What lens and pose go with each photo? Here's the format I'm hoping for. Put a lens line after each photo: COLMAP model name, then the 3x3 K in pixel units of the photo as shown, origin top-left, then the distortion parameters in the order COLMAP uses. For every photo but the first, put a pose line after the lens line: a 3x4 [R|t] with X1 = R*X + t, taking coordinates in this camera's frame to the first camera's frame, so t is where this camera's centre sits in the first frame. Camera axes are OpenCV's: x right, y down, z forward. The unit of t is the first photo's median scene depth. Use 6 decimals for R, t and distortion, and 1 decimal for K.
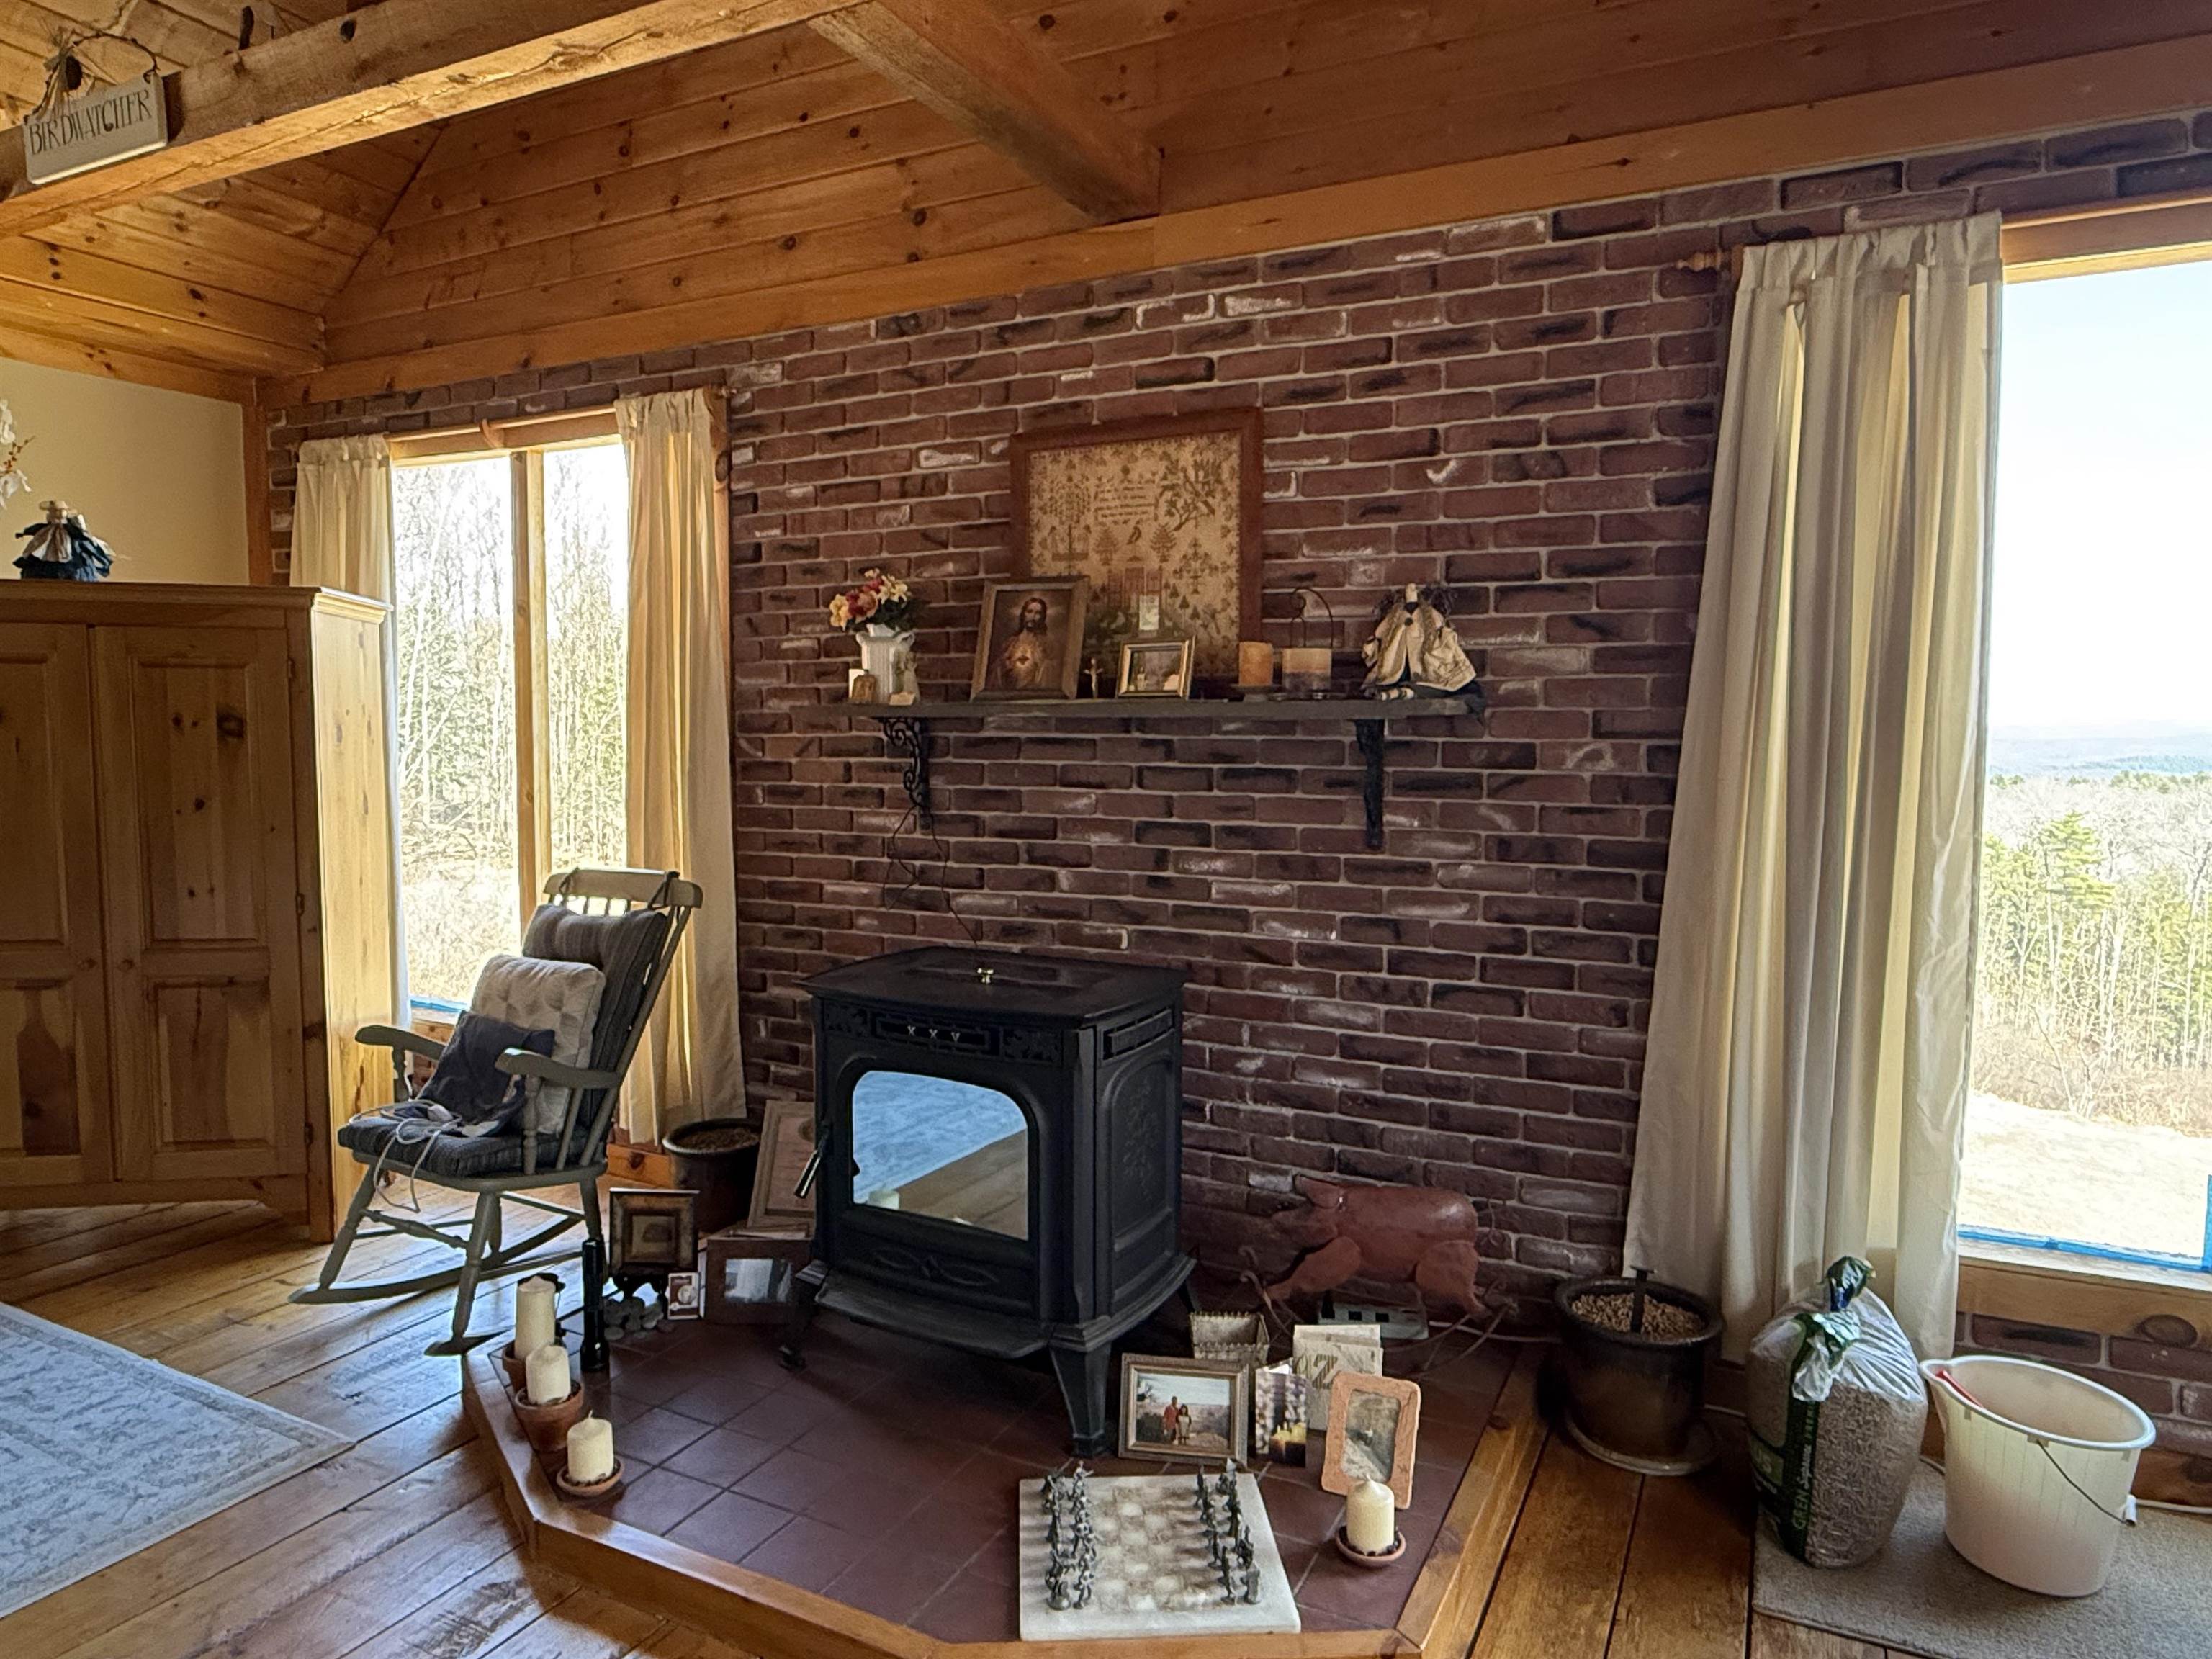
lens RADIAL K [[1371.4, 0, 1086.2], [0, 1371.4, 835.1], [0, 0, 1]] dist [-0.003330, 0.003799]
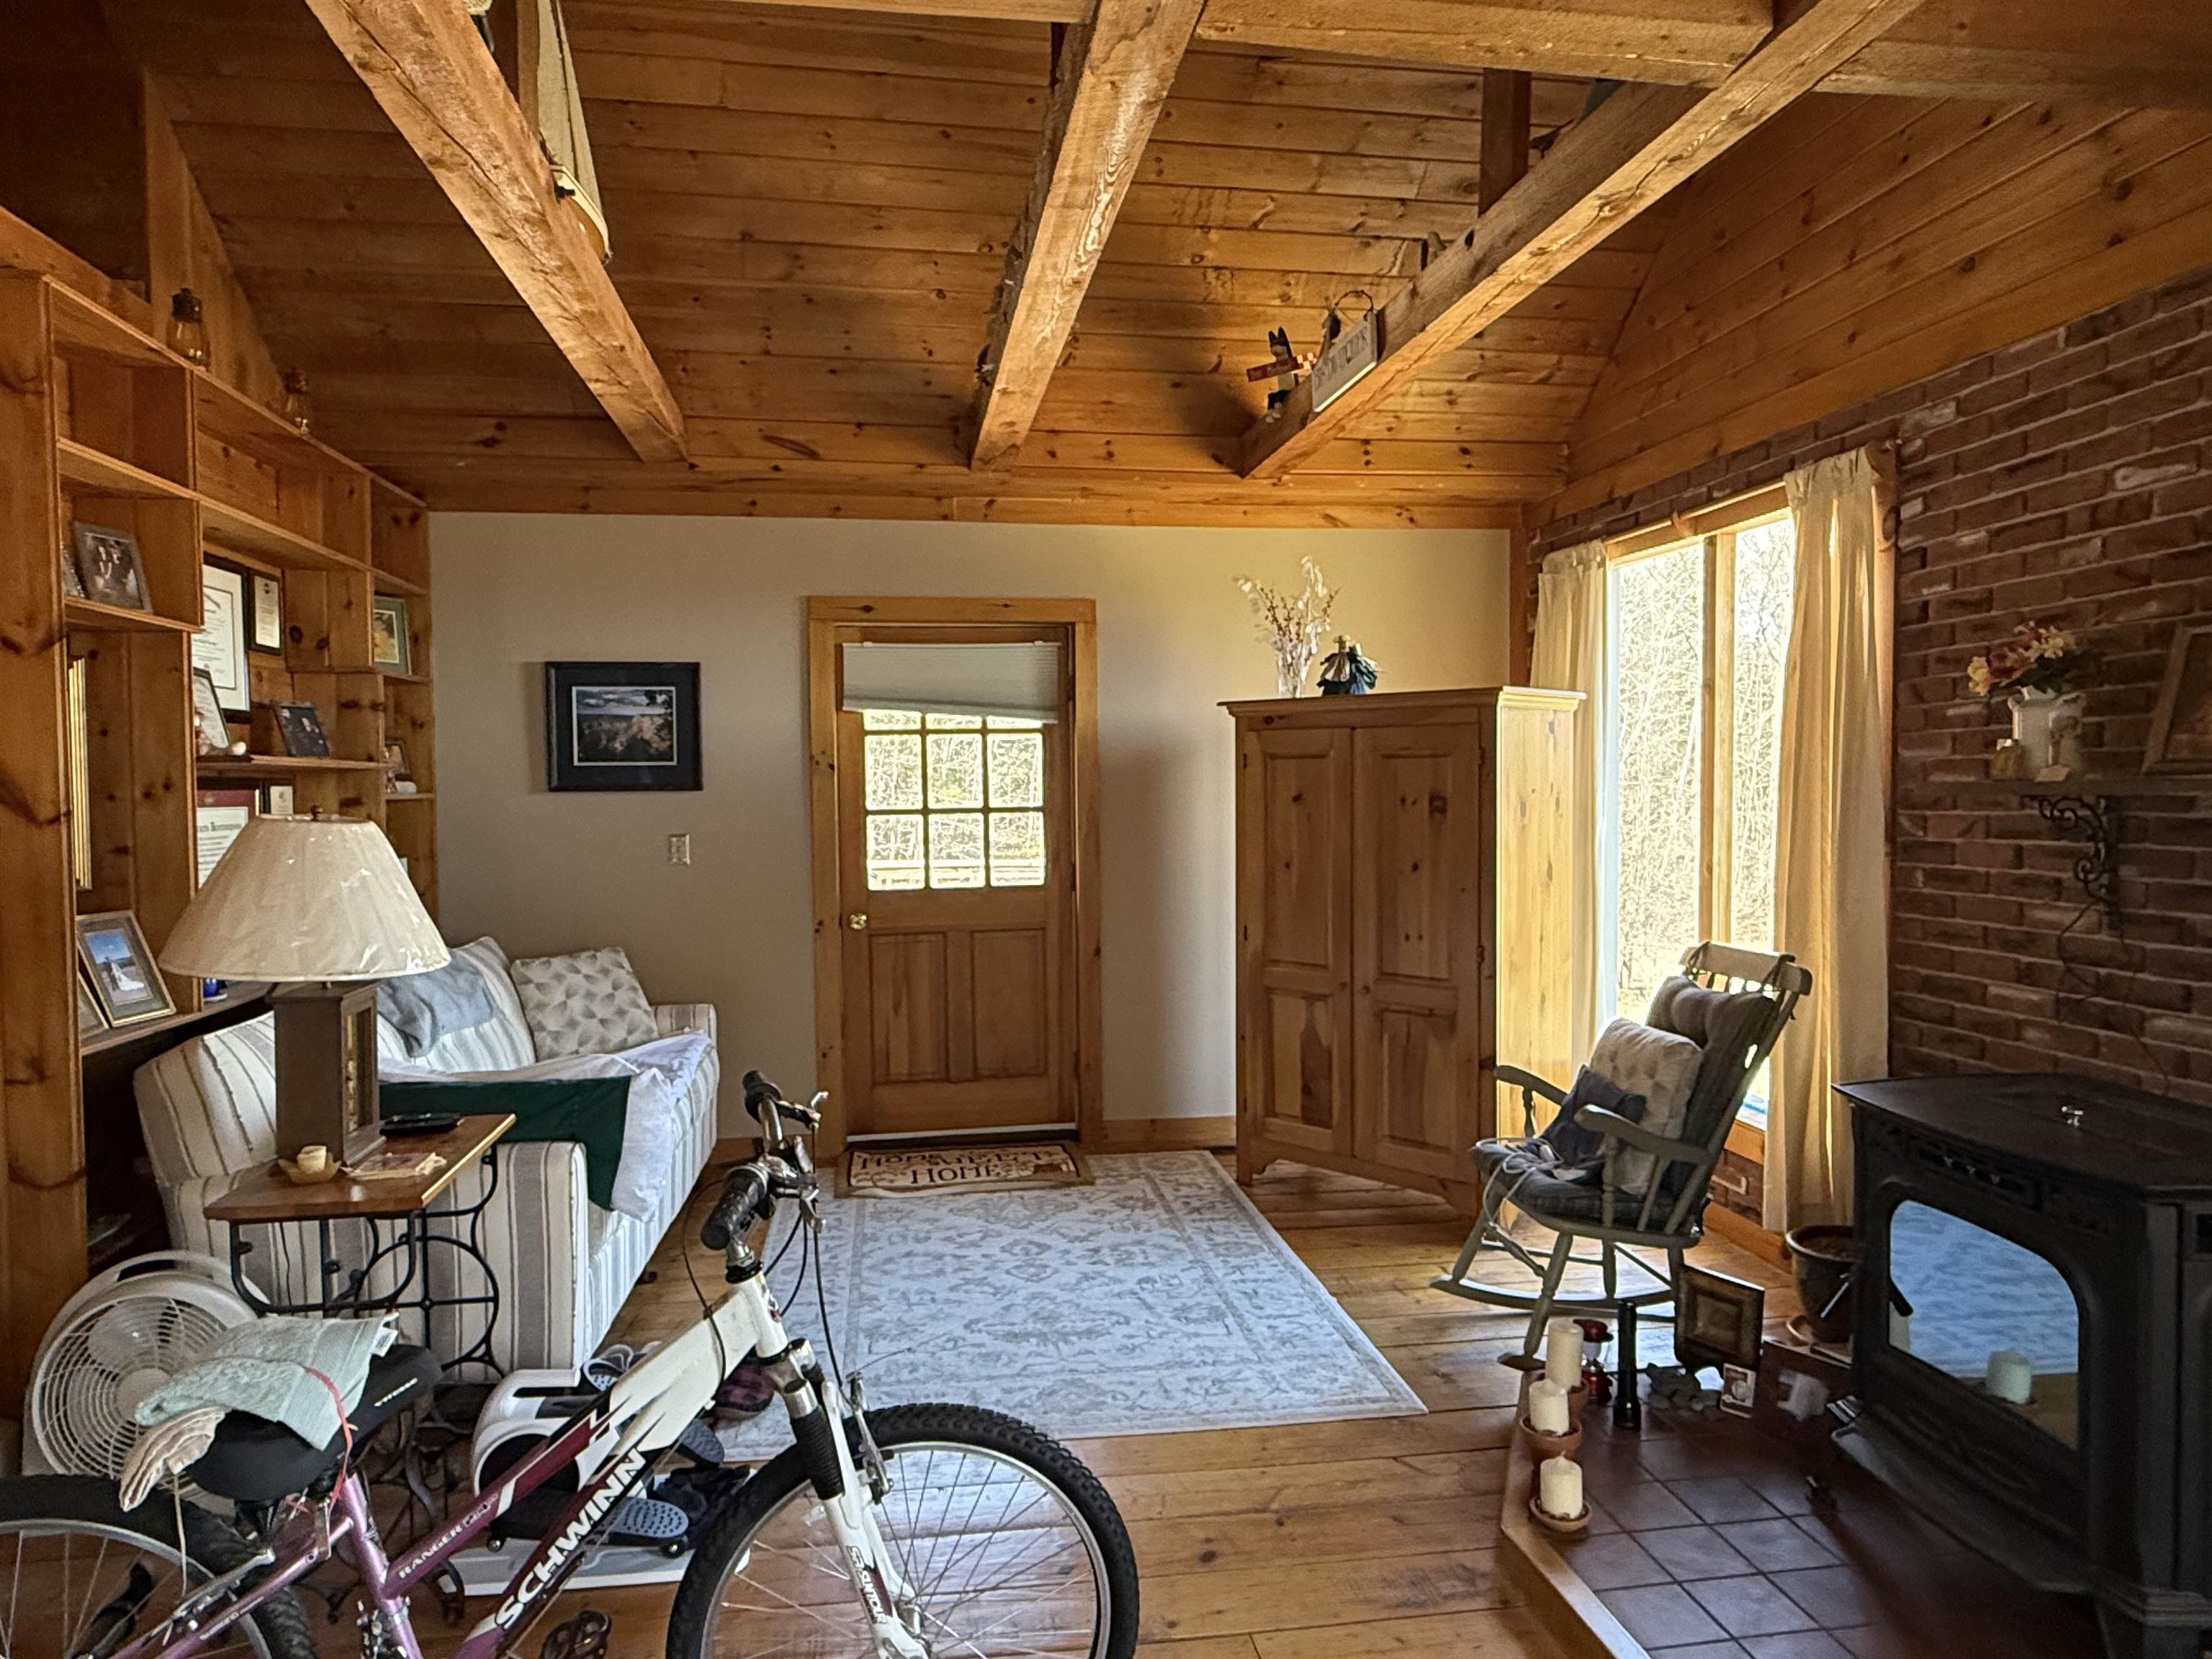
lens RADIAL K [[1371.4, 0, 1091.3], [0, 1371.4, 833.4], [0, 0, 1]] dist [-0.003330, 0.003799]
pose [[0.586751, 0.016543, -0.809599, 0.200104], [-0.051157, 0.998551, -0.016671, -0.018511], [0.808150, 0.051199, 0.586747, 0.032640]]
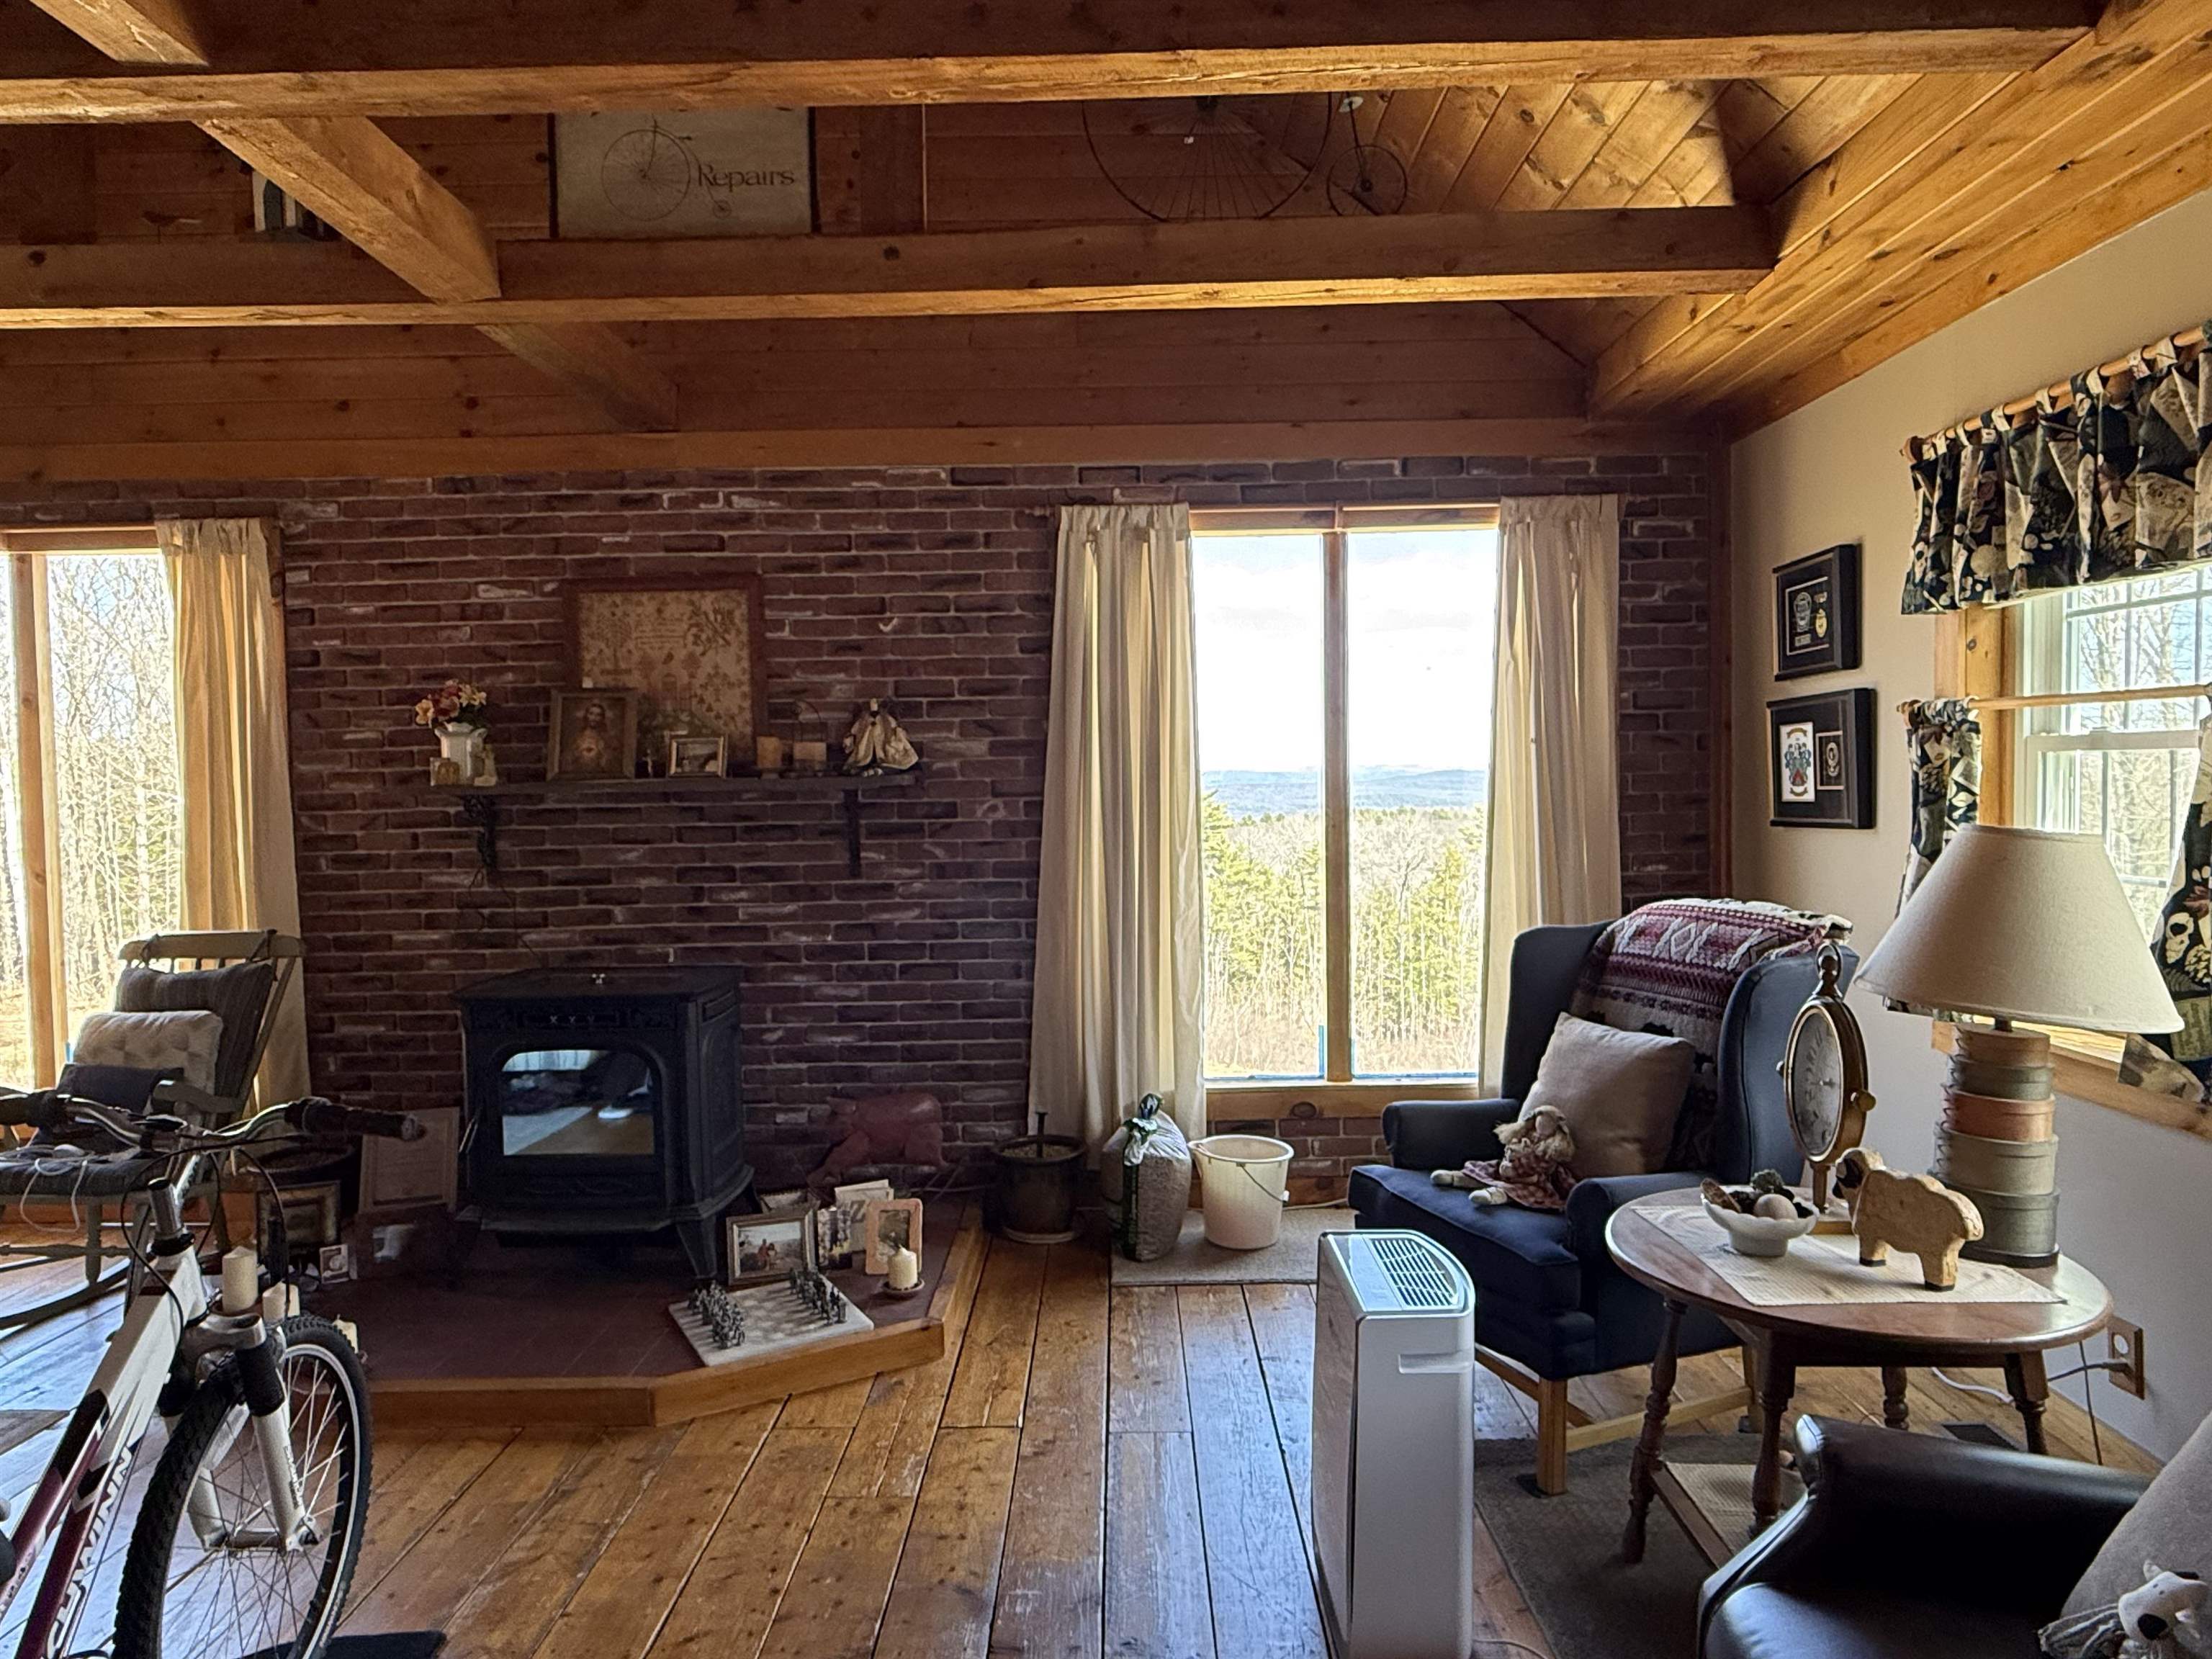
lens RADIAL K [[1371.4, 0, 1096.8], [0, 1371.4, 831.3], [0, 0, 1]] dist [-0.003330, 0.003799]
pose [[0.894139, -0.037915, 0.446182, -0.196111], [0.058084, 0.997811, -0.031609, 0.021779], [-0.444007, 0.054179, 0.894384, -0.399330]]
